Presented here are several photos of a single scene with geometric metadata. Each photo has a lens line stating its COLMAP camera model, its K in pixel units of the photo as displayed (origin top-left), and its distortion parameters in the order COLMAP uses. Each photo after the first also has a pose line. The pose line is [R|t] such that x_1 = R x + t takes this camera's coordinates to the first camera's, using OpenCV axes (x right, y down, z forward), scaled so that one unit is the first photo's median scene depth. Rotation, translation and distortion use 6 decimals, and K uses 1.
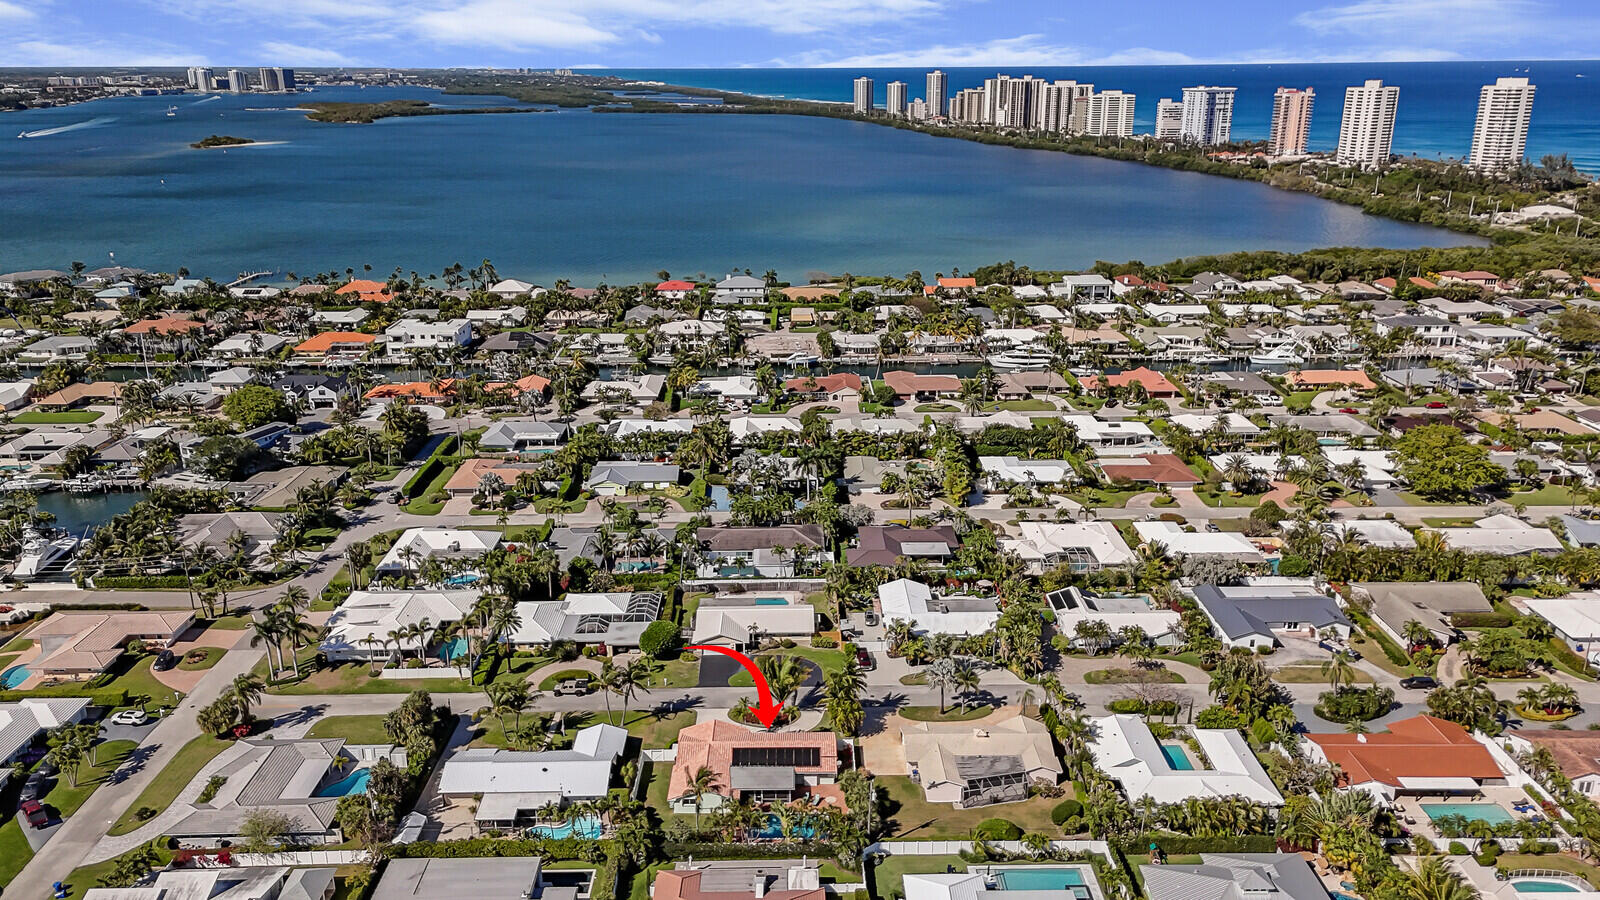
lens RADIAL K [[1177.2, 0, 800.0], [0, 1177.2, 450.0], [0, 0, 1]] dist [0.049212, -0.007370]
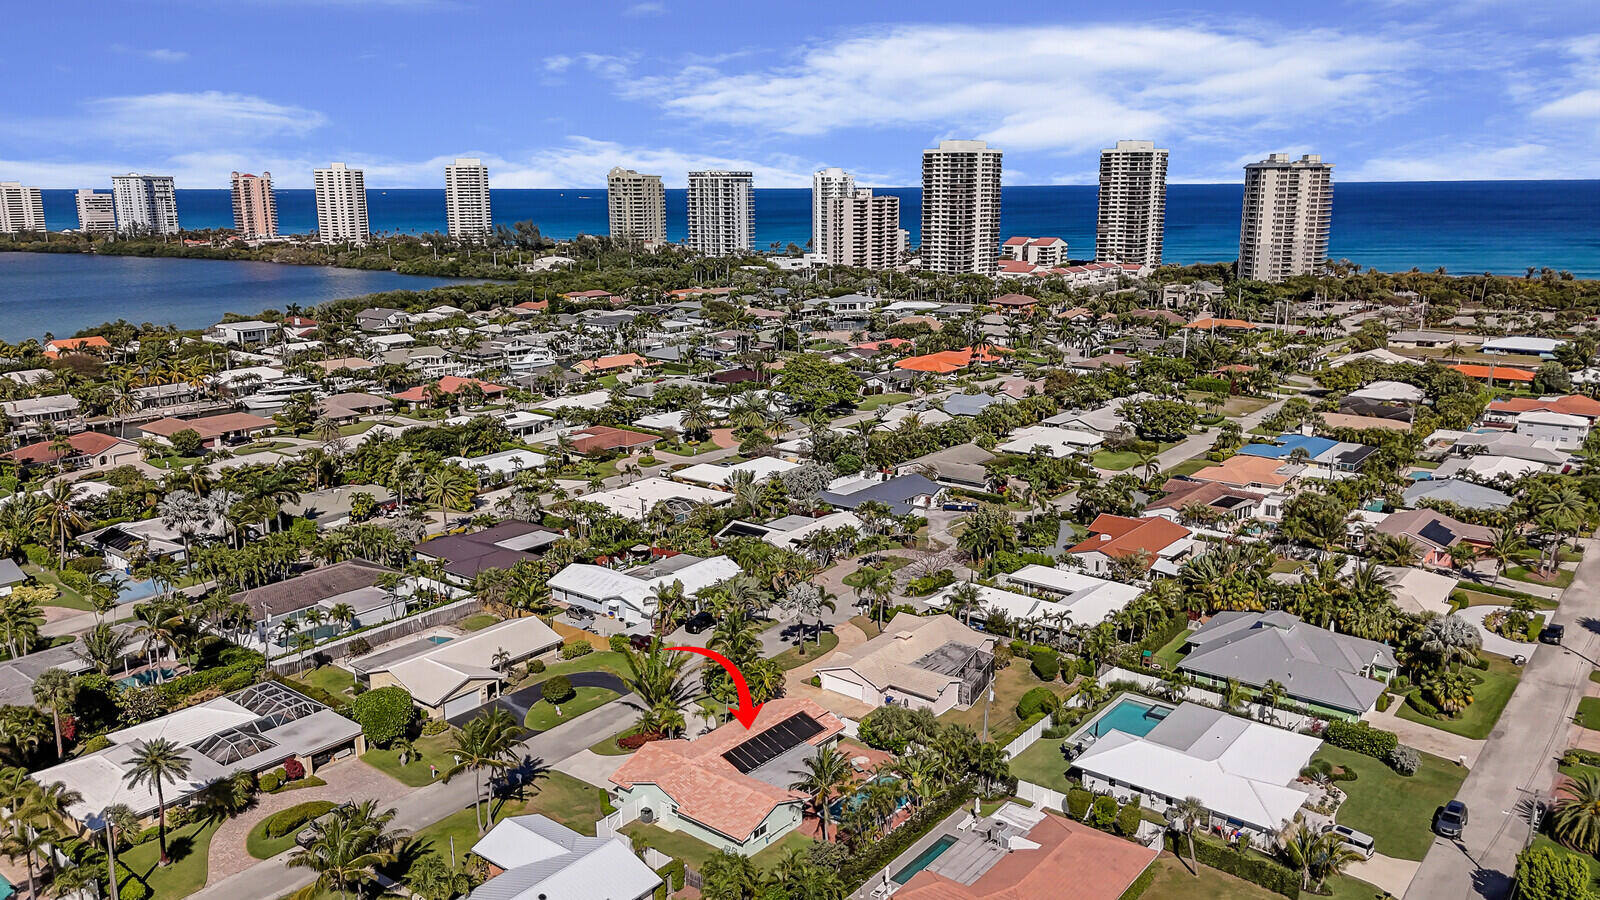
lens RADIAL K [[1177.2, 0, 800.0], [0, 1177.2, 450.0], [0, 0, 1]] dist [0.049212, -0.007370]
pose [[0.633000, -0.167508, 0.755813, -0.412178], [0.241392, 0.970342, 0.012885, 0.067680], [-0.735555, 0.174291, 0.654661, 0.395932]]
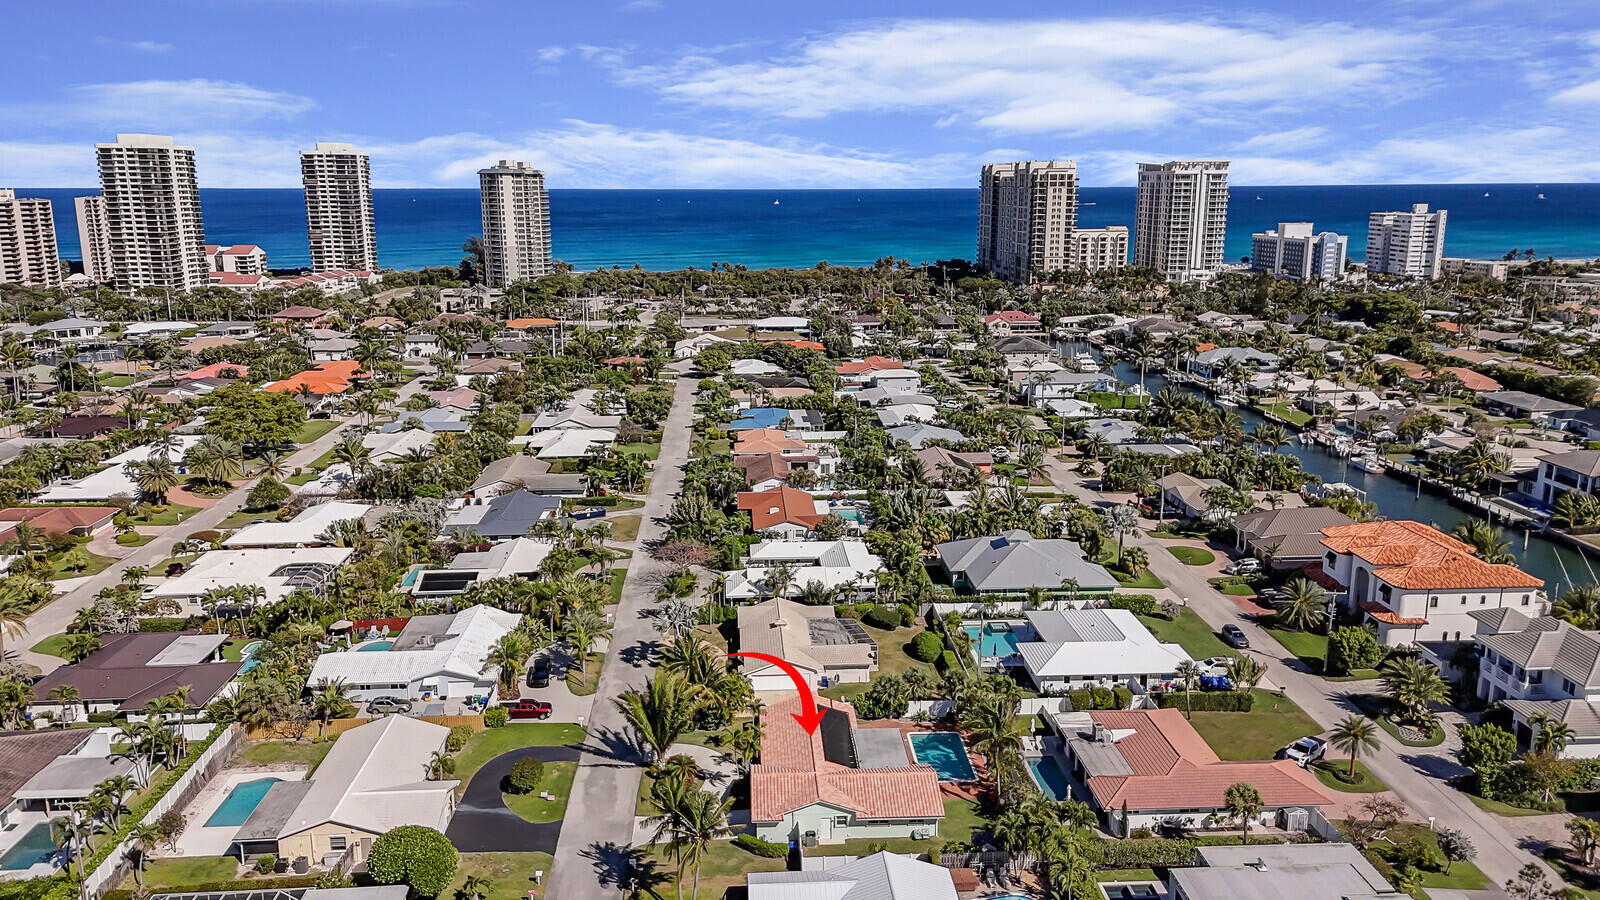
lens RADIAL K [[1169.5, 0, 846.4], [0, 1169.5, 476.9], [0, 0, 1]] dist [-0.001221, -0.004370]
pose [[-0.074947, -0.232870, 0.969616, -0.530157], [0.304668, 0.920508, 0.244625, -0.043047], [-0.949505, 0.313745, 0.001959, 0.756087]]
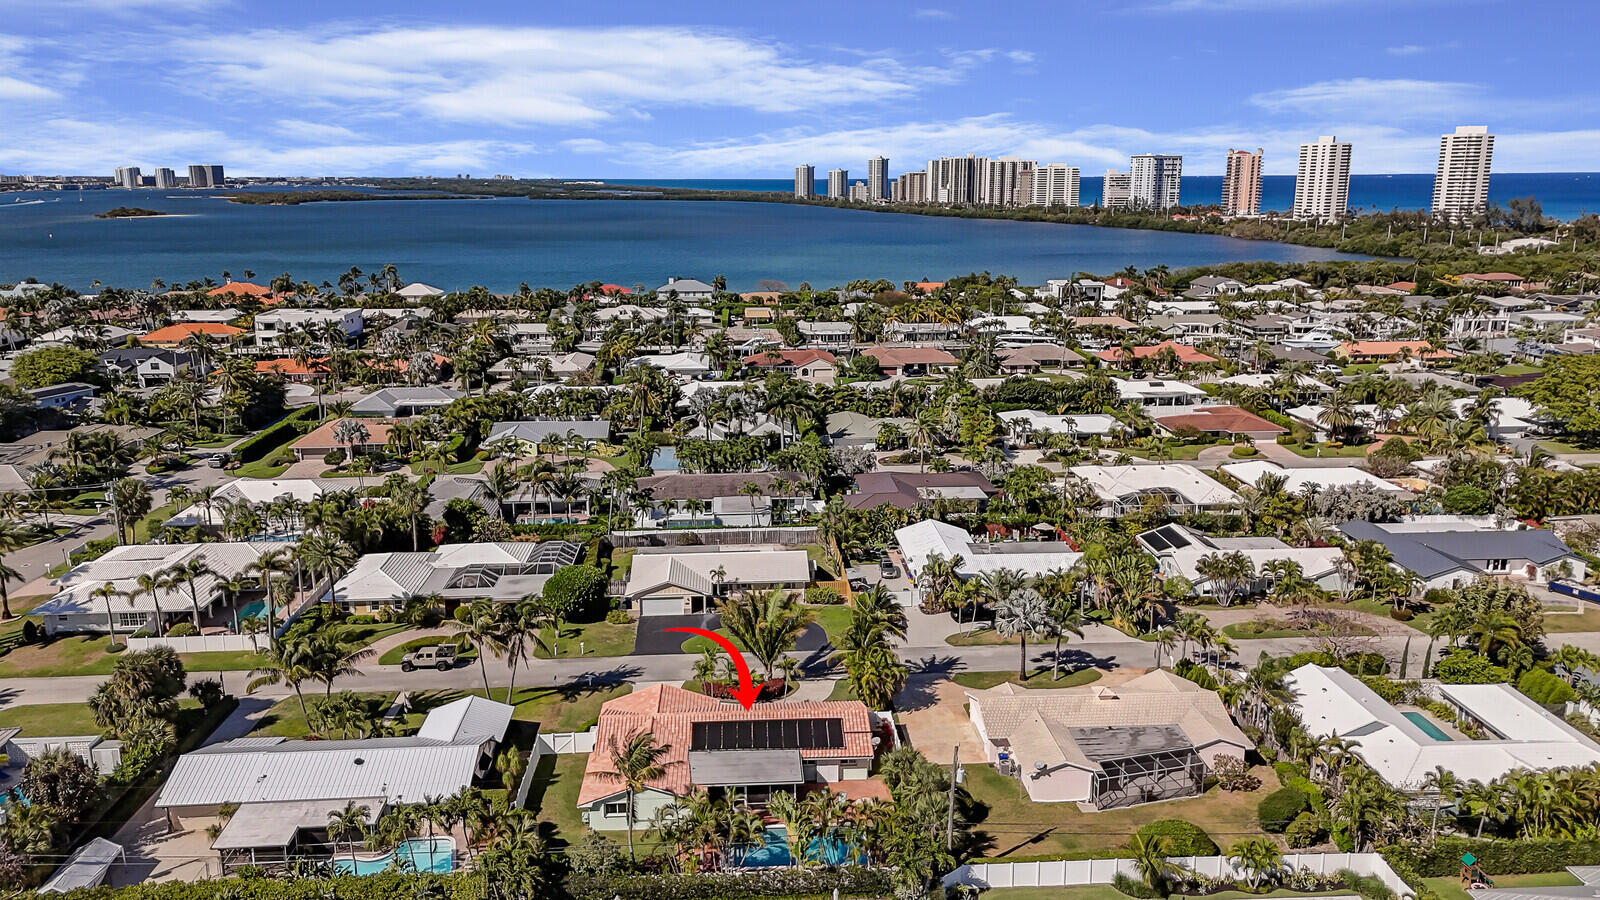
lens RADIAL K [[1183.3, 0, 800.0], [0, 1183.3, 450.0], [0, 0, 1]] dist [0.035621, 0.001565]
pose [[0.998677, -0.009330, 0.050571, -0.025846], [0.013675, 0.996177, -0.086276, 0.135991], [-0.049573, 0.086854, 0.994987, 0.322154]]
